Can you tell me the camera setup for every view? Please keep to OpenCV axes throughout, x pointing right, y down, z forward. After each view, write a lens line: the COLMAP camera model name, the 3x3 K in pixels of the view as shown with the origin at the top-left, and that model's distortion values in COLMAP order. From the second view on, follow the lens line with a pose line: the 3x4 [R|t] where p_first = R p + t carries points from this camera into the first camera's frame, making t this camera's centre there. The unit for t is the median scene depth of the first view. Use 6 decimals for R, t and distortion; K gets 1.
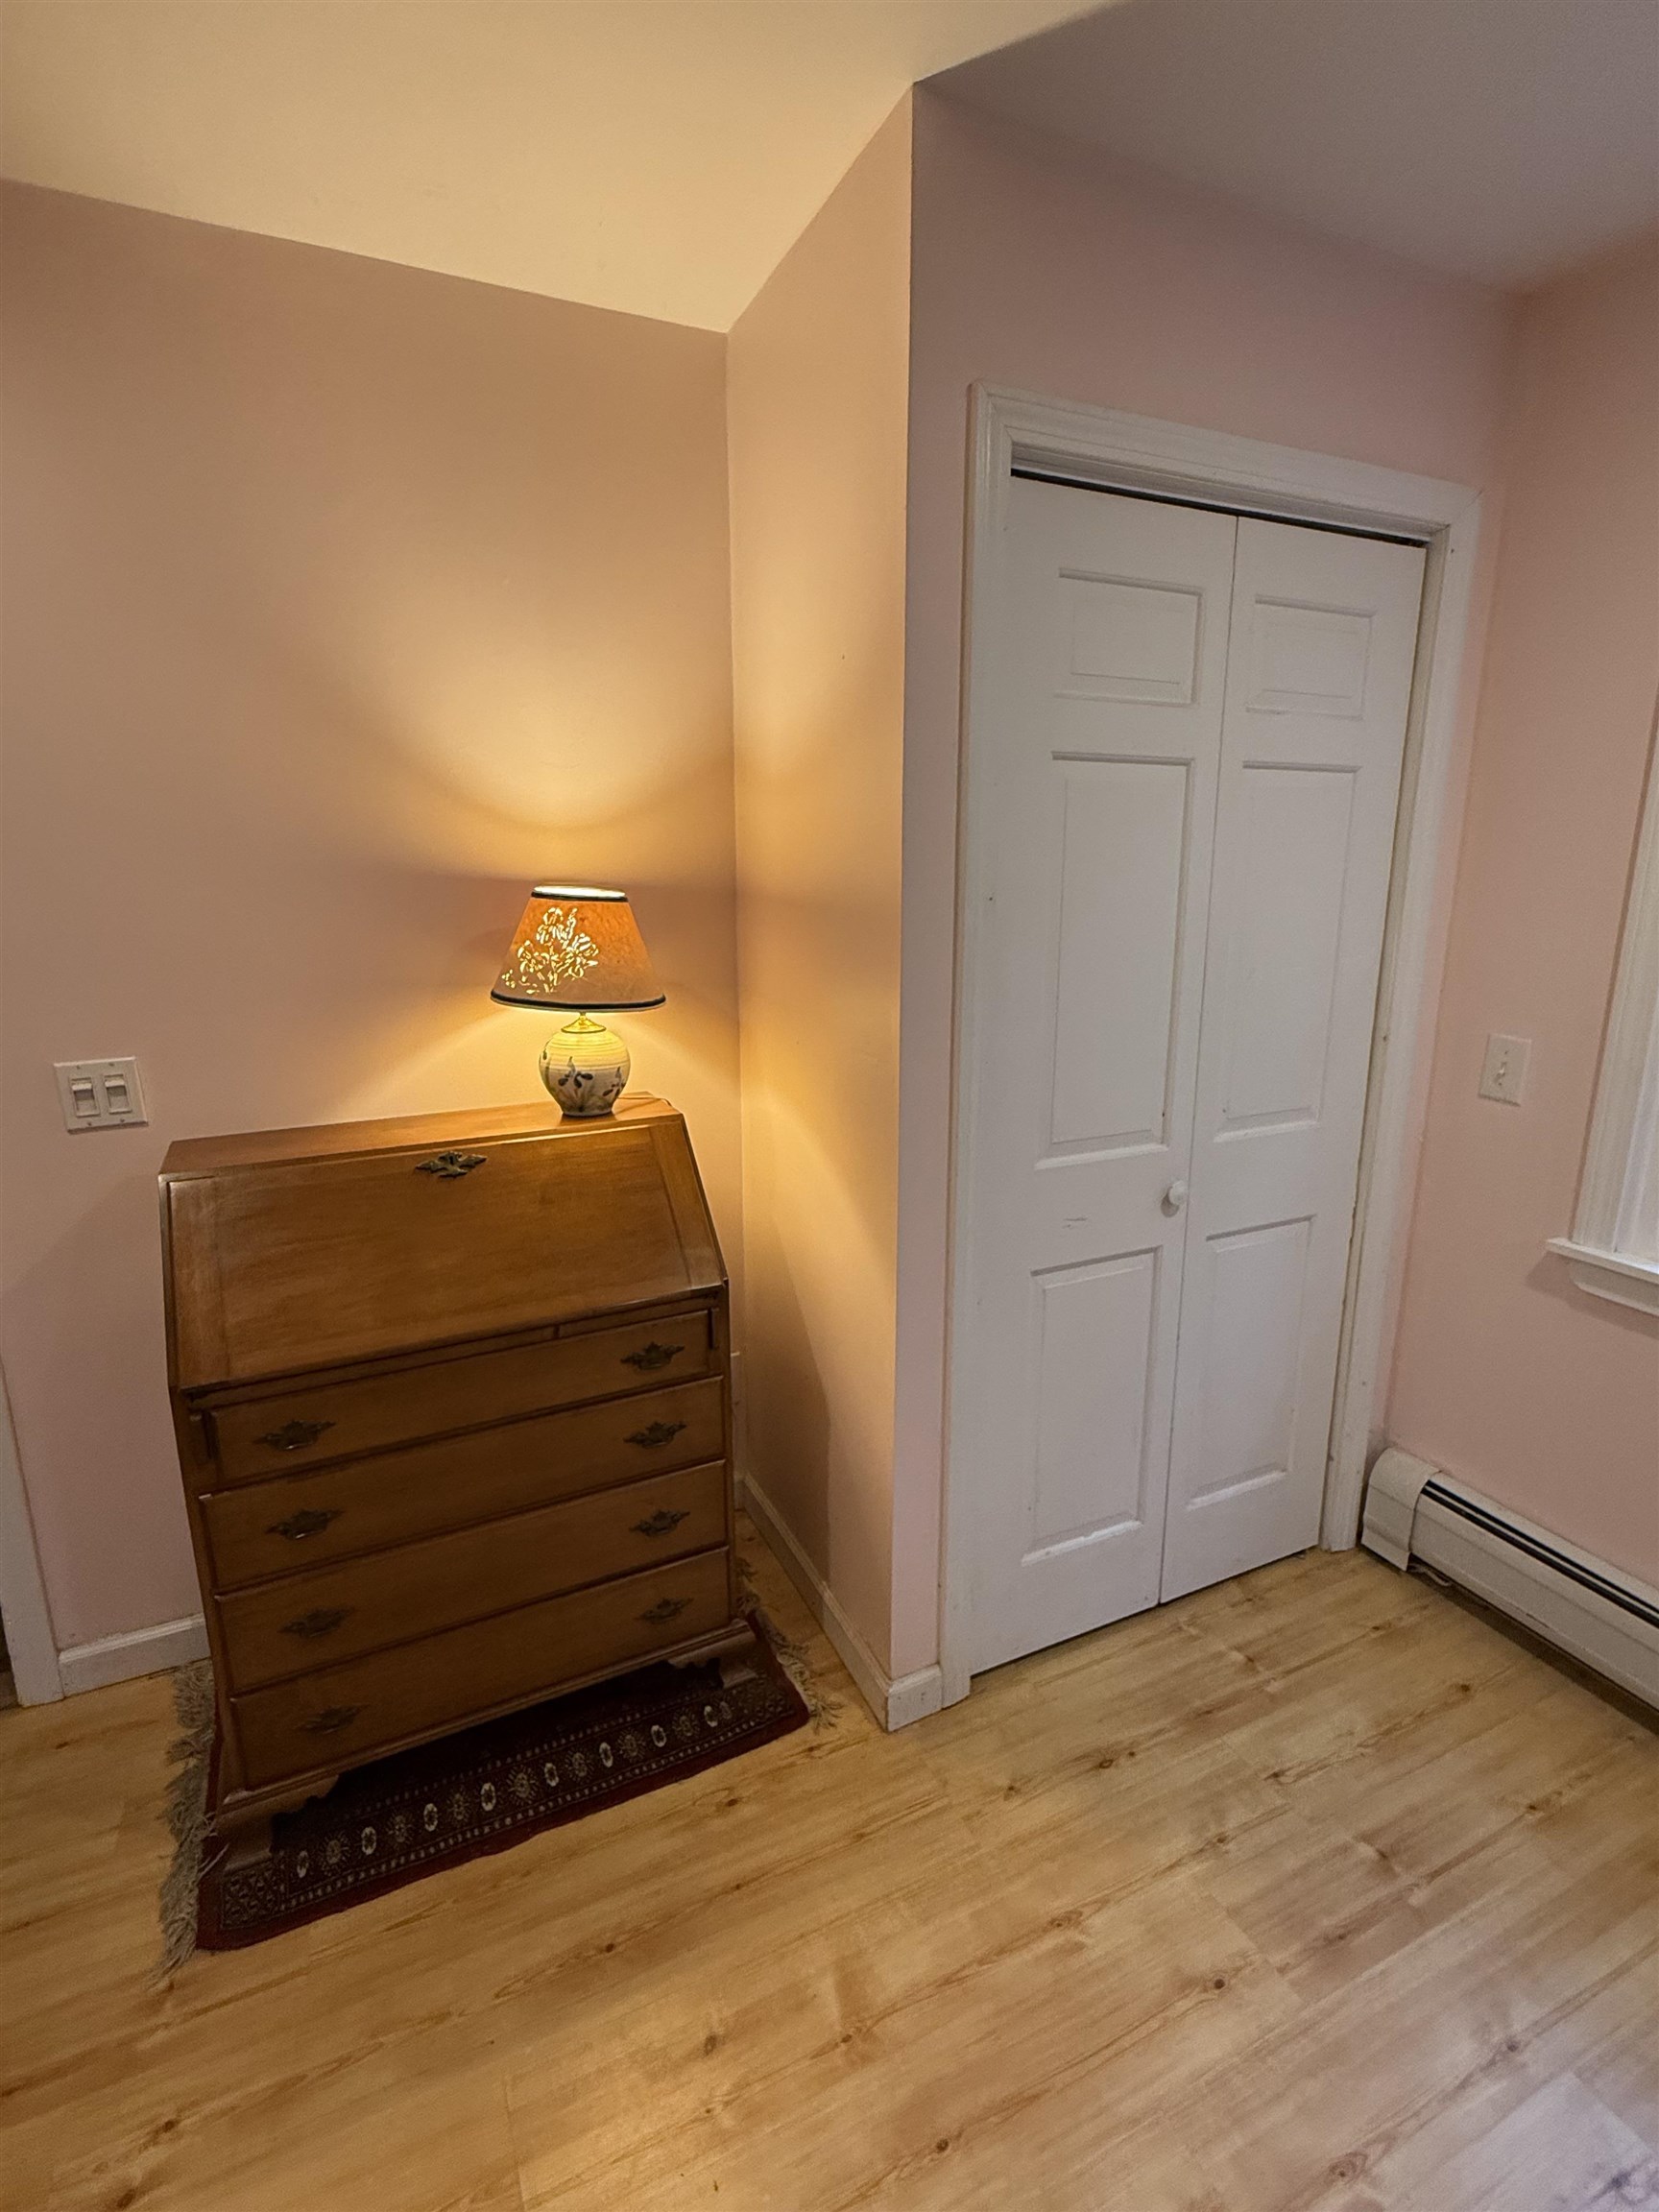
lens RADIAL K [[1047.3, 0, 827.6], [0, 1047.3, 1100.2], [0, 0, 1]] dist [0.000916, 0.000610]
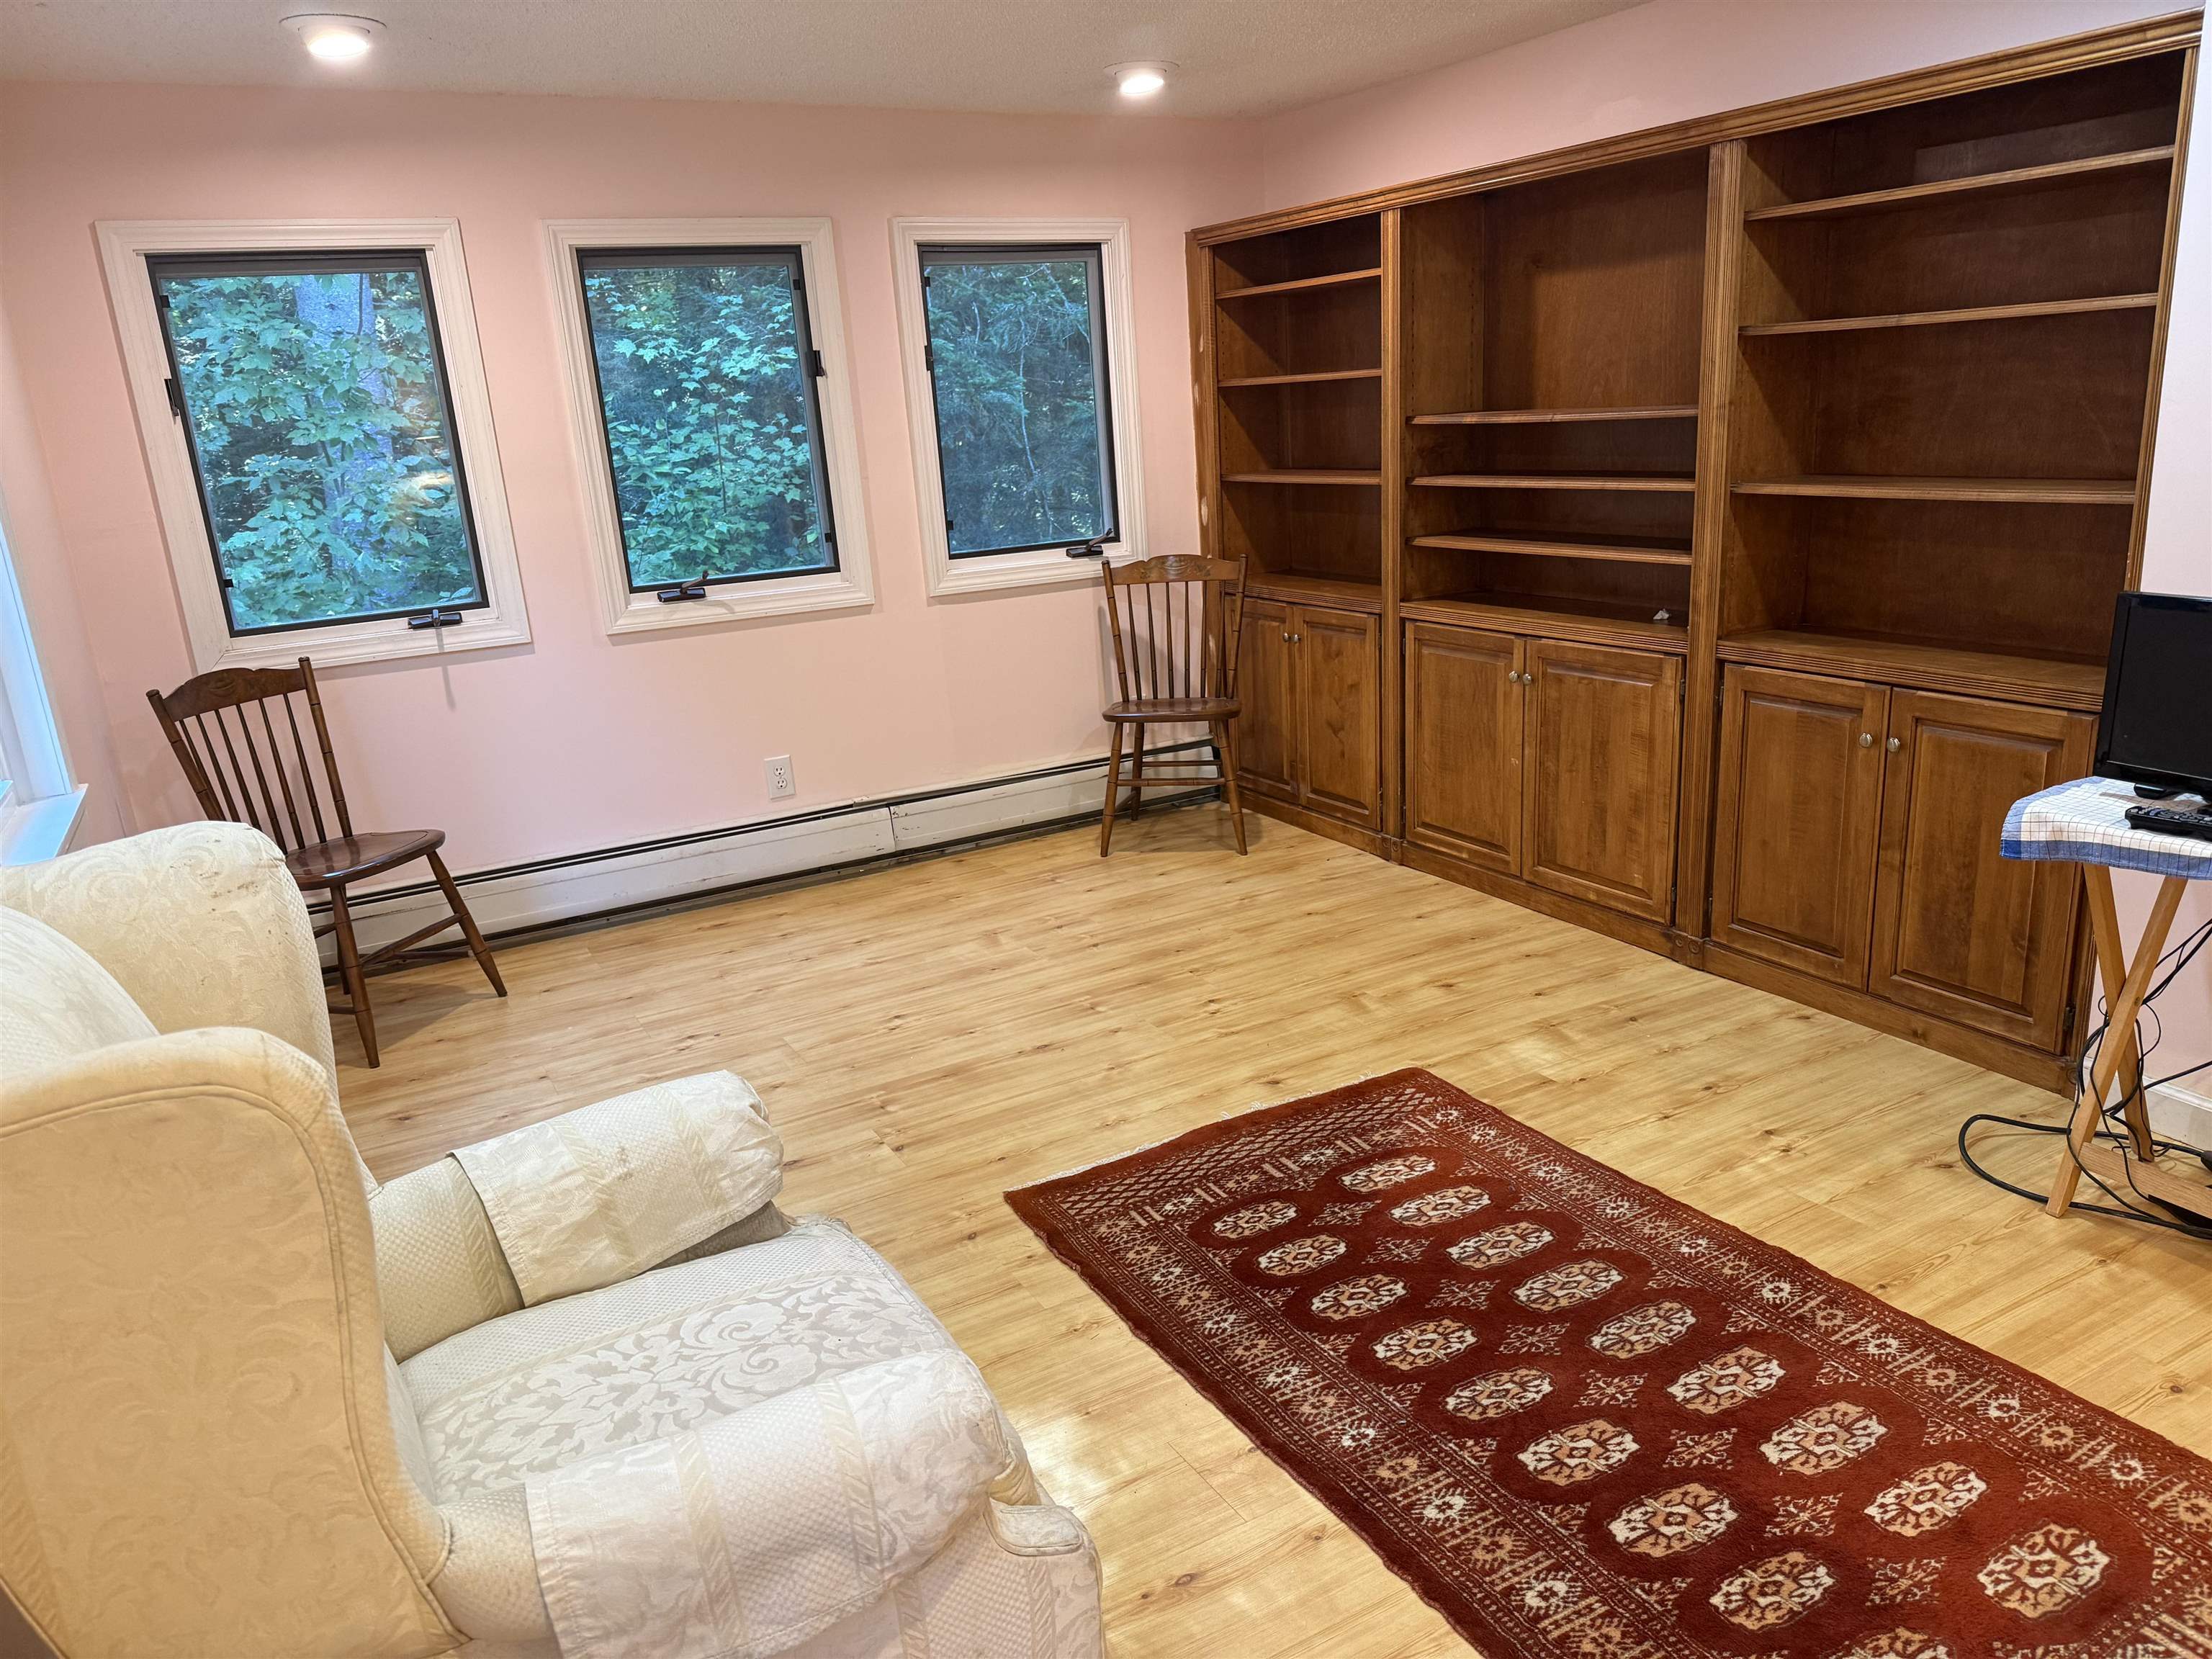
lens RADIAL K [[1531.2, 0, 1106.3], [0, 1531.2, 849.4], [0, 0, 1]] dist [0.066525, -0.043304]
pose [[-0.996095, 0.078021, -0.041324, -0.069572], [0.048370, 0.873810, 0.483855, -0.558198], [0.073860, 0.479967, -0.874172, 2.786570]]
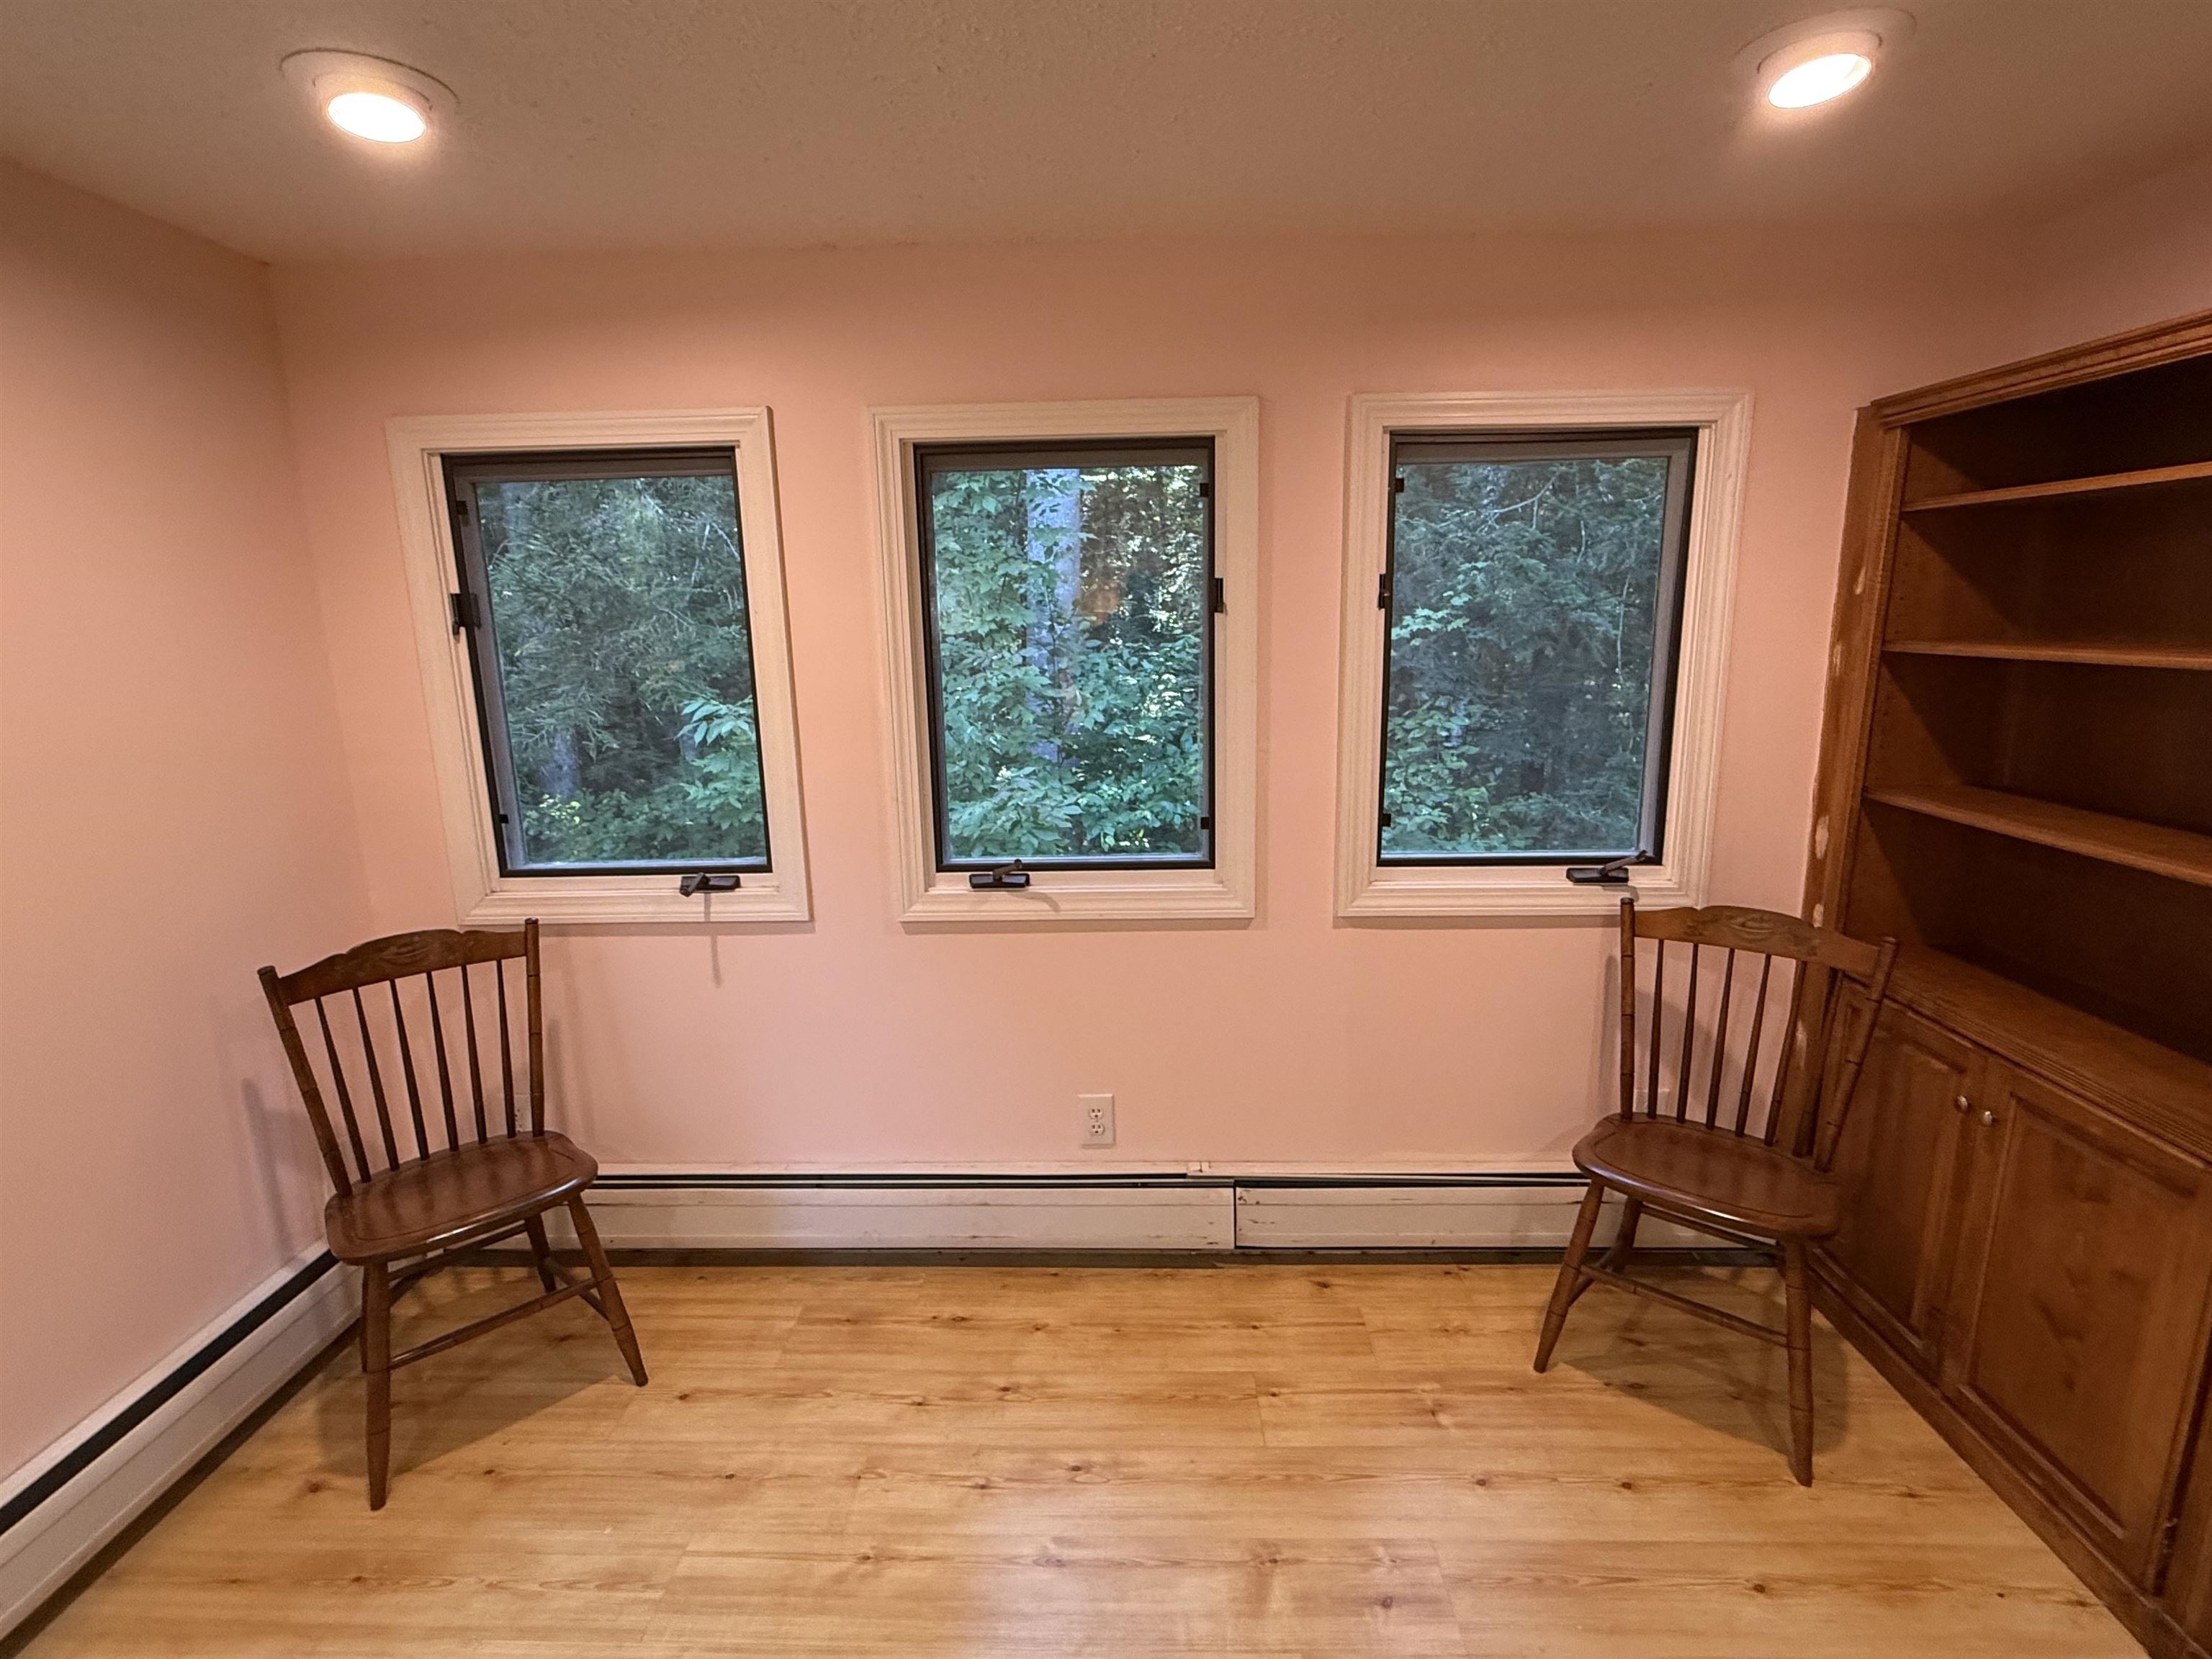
lens RADIAL K [[1047.3, 0, 1099.1], [0, 1047.3, 830.2], [0, 0, 1]] dist [0.000916, 0.000610]
pose [[-0.888791, -0.075349, 0.452075, -0.222902], [0.119082, 0.914548, 0.386550, -0.297097], [-0.442571, 0.397396, -0.803870, 1.337810]]
